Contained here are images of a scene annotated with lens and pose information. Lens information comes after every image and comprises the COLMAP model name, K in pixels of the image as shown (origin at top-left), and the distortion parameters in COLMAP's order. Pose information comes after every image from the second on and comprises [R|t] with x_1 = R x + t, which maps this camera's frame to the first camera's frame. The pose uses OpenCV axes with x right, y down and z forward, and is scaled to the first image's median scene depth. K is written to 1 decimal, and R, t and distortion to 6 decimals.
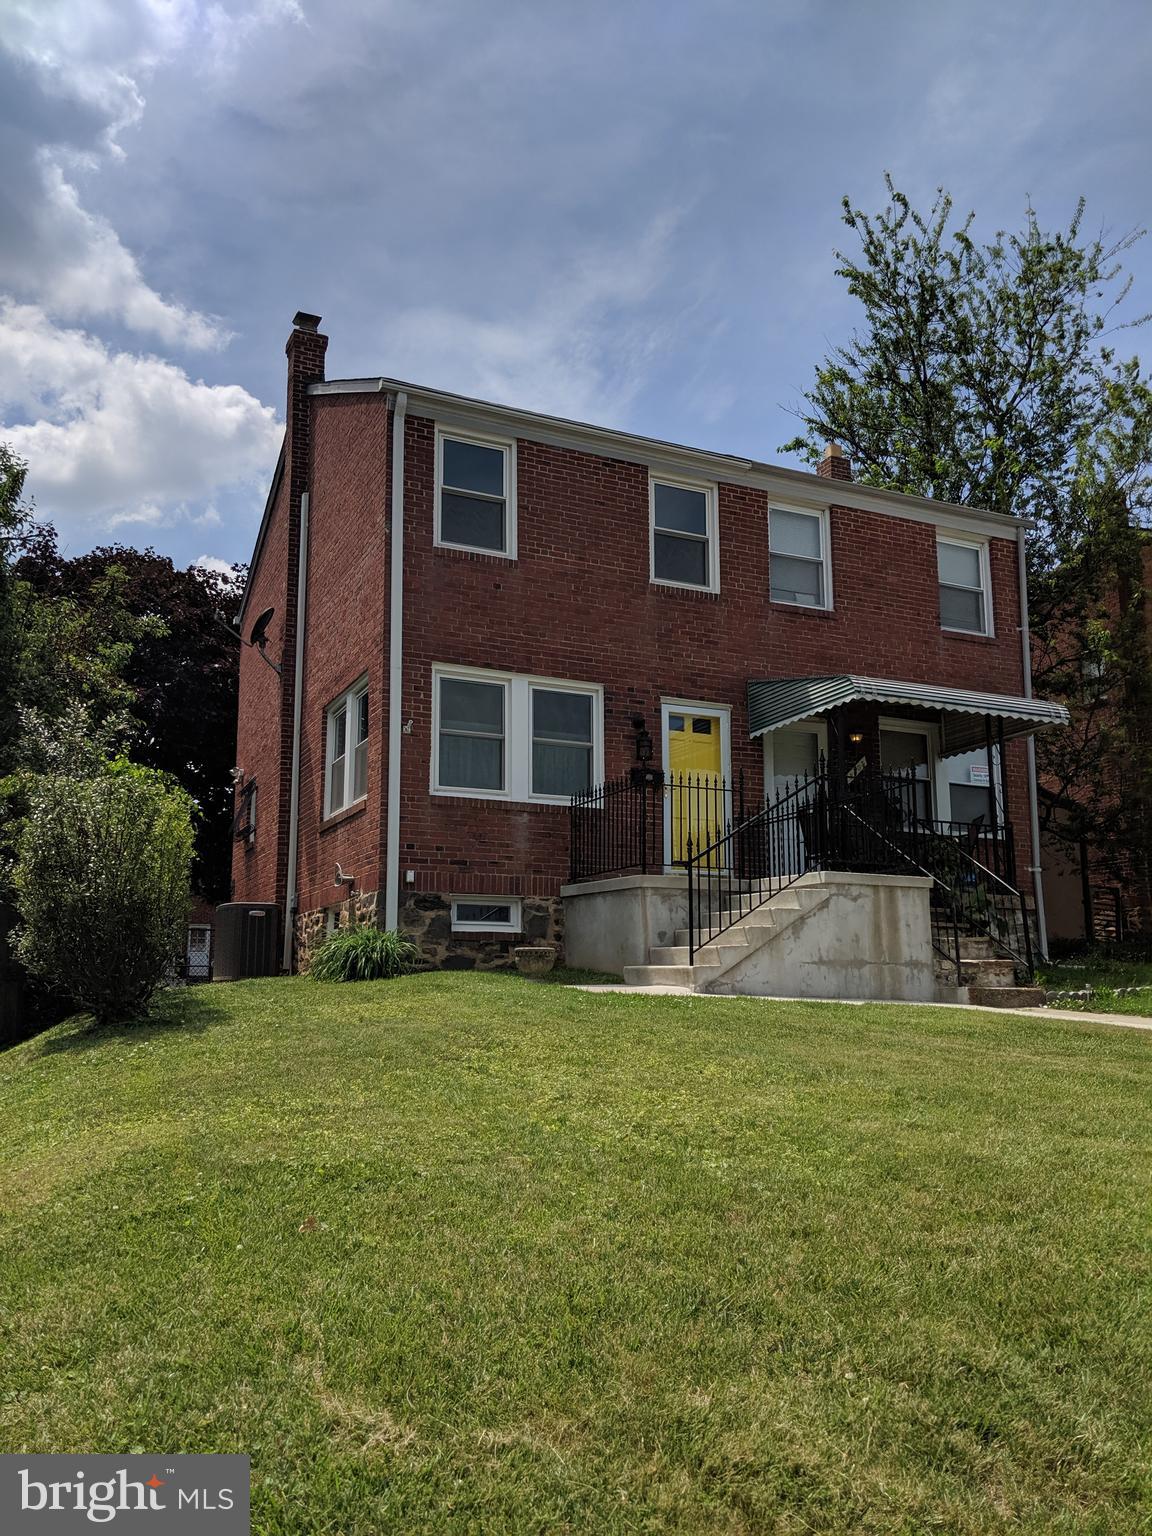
lens RADIAL K [[1231.6, 0, 596.6], [0, 1231.6, 812.1], [0, 0, 1]] dist [0.063439, -0.129171]
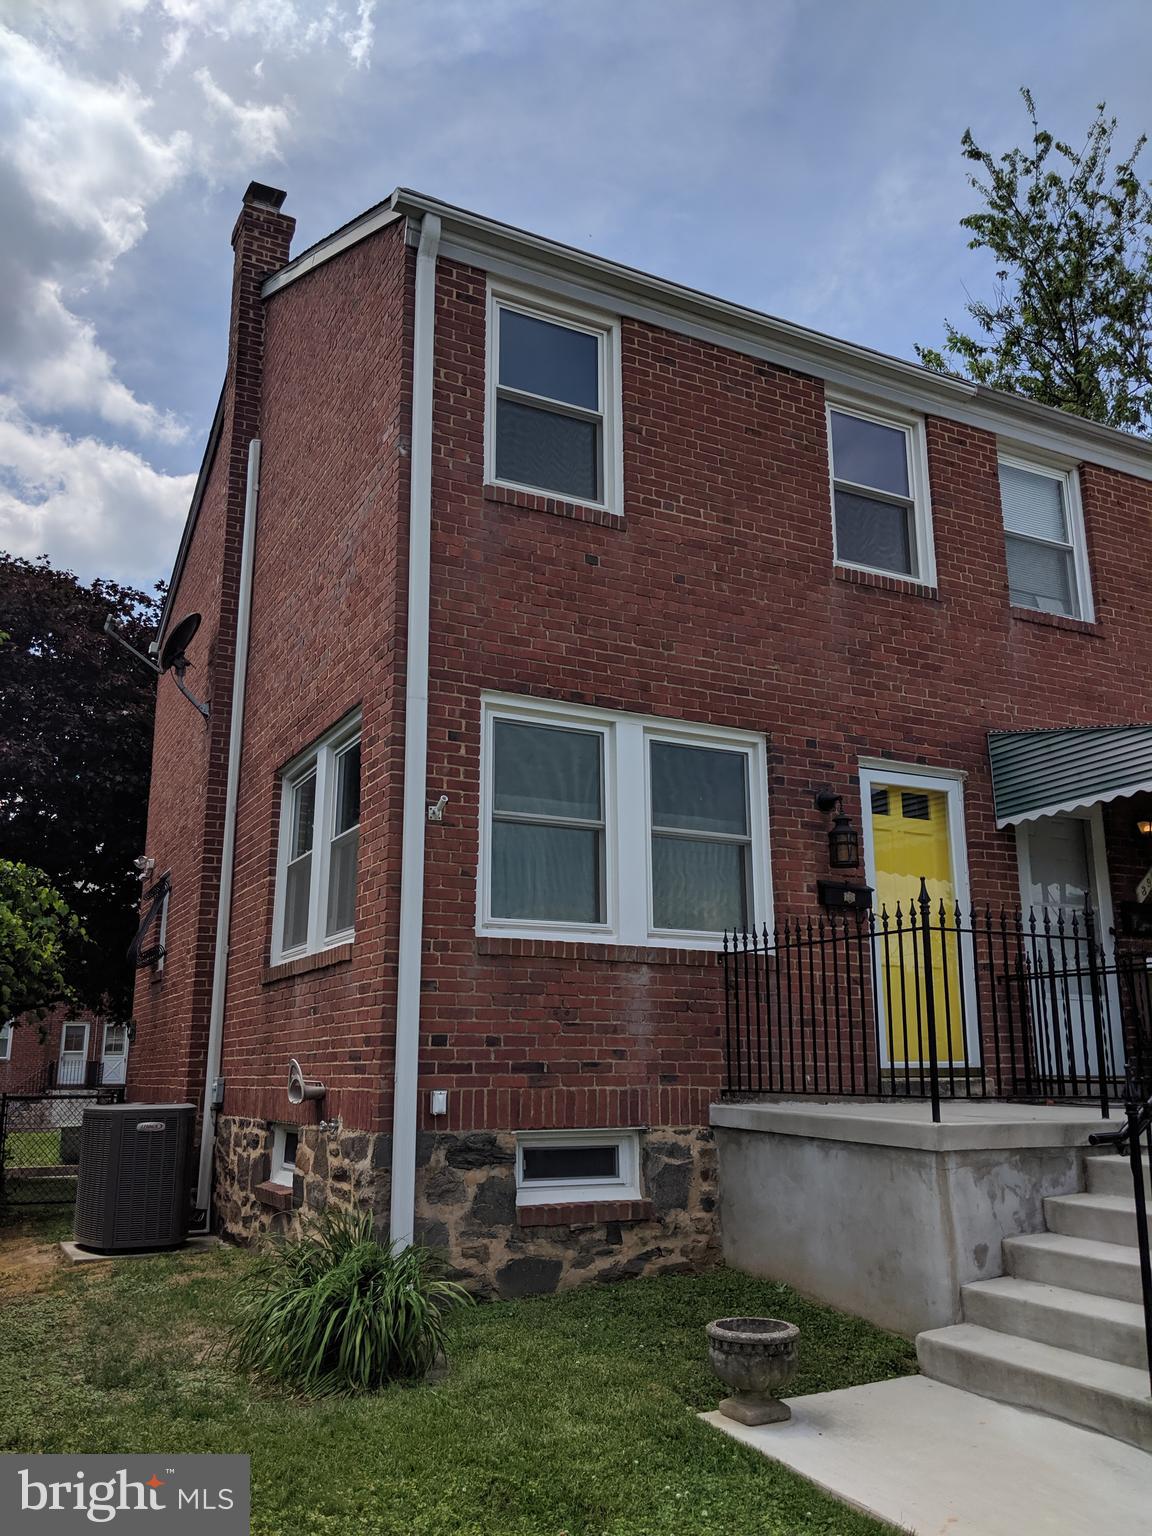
lens RADIAL K [[1231.6, 0, 580.8], [0, 1231.6, 775.0], [0, 0, 1]] dist [0.063439, -0.129171]
pose [[0.999512, 0.008337, 0.030106, -0.098049], [-0.005819, 0.996551, -0.082783, -0.036391], [-0.030692, 0.082567, 0.996113, 0.428518]]
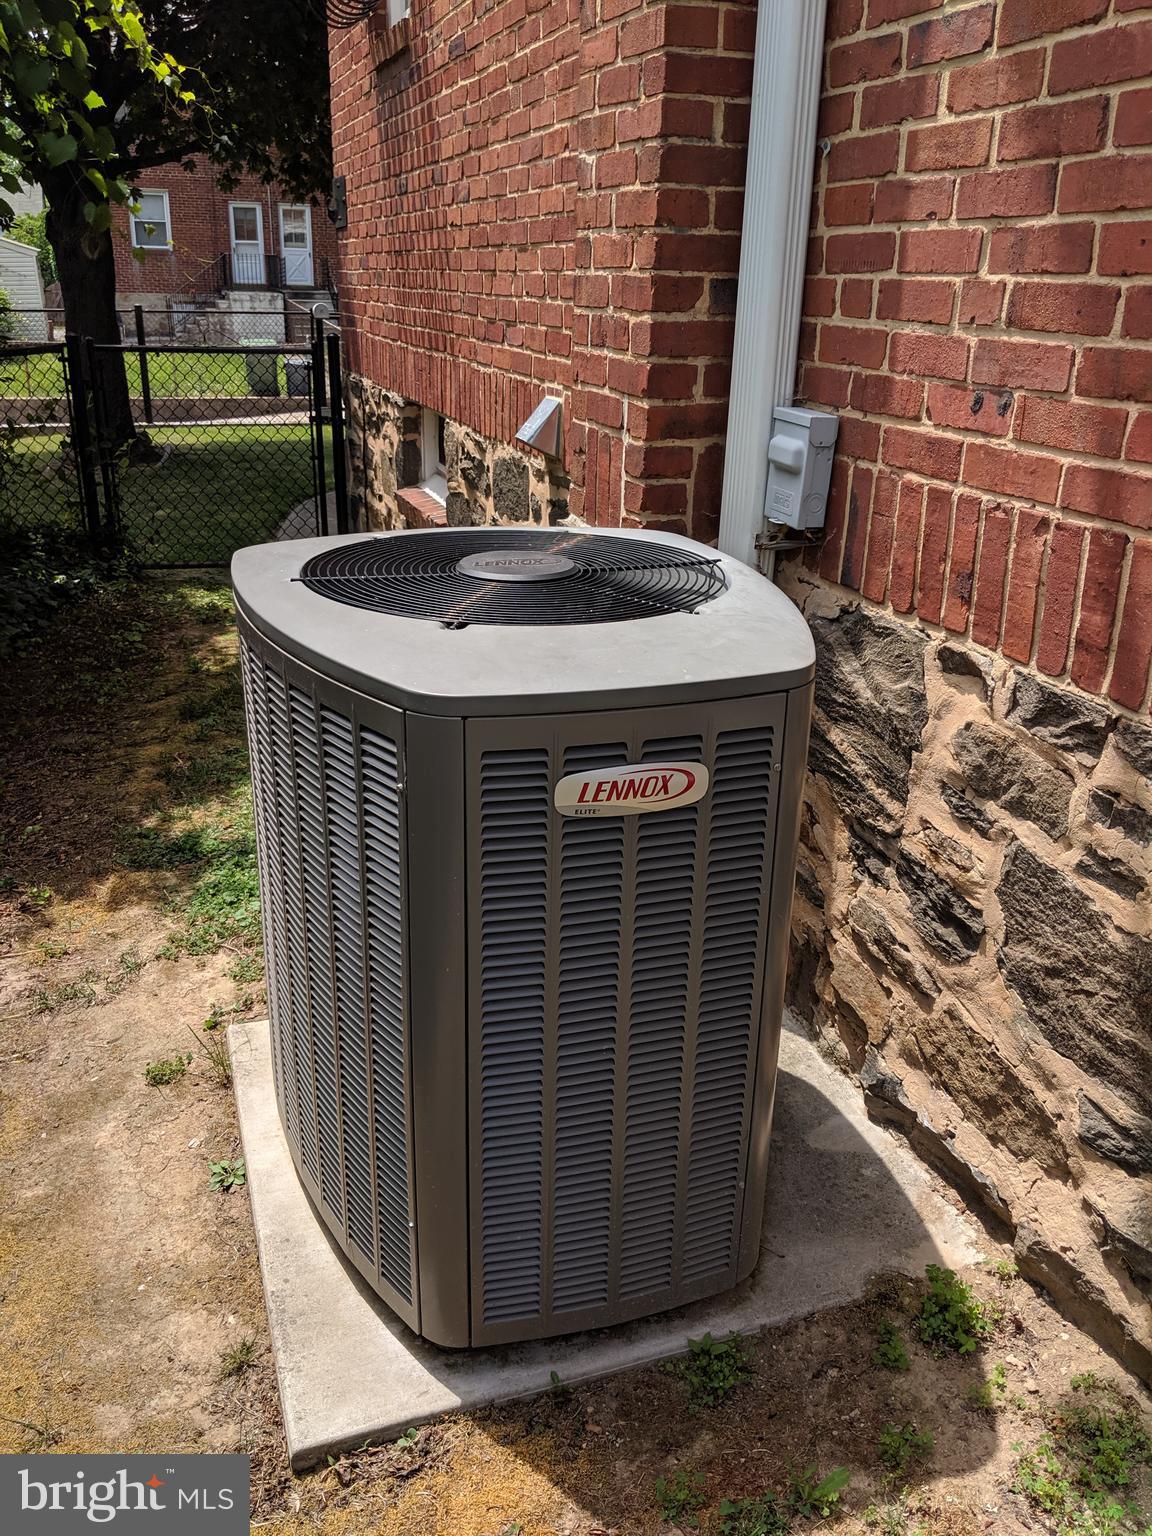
lens RADIAL K [[1231.6, 0, 541.7], [0, 1231.6, 750.8], [0, 0, 1]] dist [0.063439, -0.129171]
pose [[0.990364, 0.073085, -0.117636, -0.286770], [-0.004838, 0.867153, 0.498019, 0.036028], [0.138406, -0.492651, 0.859150, 0.977753]]
